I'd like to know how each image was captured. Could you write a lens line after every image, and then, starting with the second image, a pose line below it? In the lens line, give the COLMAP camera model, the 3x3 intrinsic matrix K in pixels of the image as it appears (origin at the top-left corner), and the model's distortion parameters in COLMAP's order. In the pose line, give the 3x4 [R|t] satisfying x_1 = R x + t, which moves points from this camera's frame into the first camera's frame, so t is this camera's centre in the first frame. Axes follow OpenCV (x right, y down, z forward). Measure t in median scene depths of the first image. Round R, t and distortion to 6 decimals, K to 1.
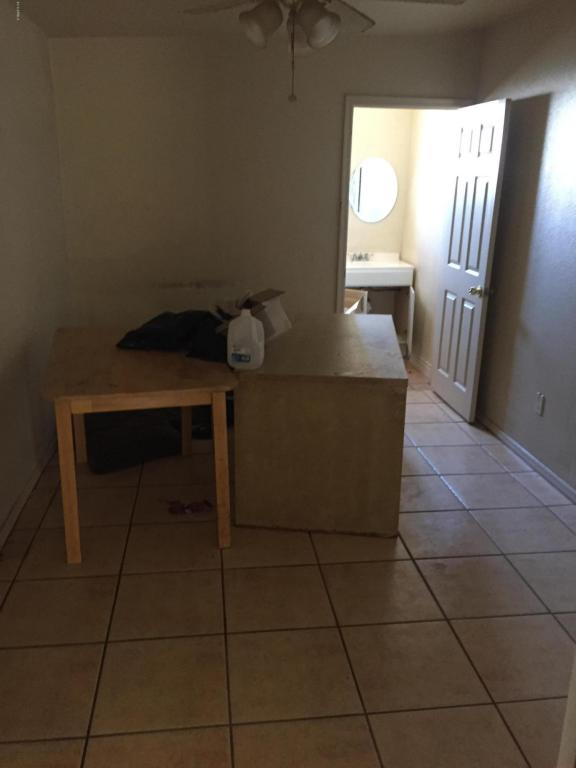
lens RADIAL K [[651.7, 0, 291.6], [0, 651.7, 382.4], [0, 0, 1]] dist [0.078264, -0.111235]
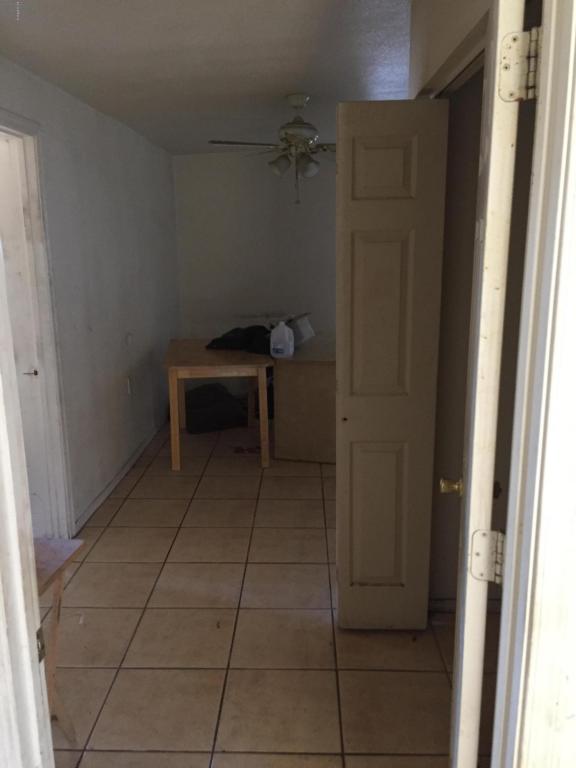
lens RADIAL K [[651.7, 0, 285.3], [0, 651.7, 385.4], [0, 0, 1]] dist [0.078264, -0.111235]
pose [[0.987115, 0.014476, -0.159357, 0.198188], [-0.026966, 0.996705, -0.076501, 0.170216], [0.157724, 0.079813, 0.984252, -0.586420]]
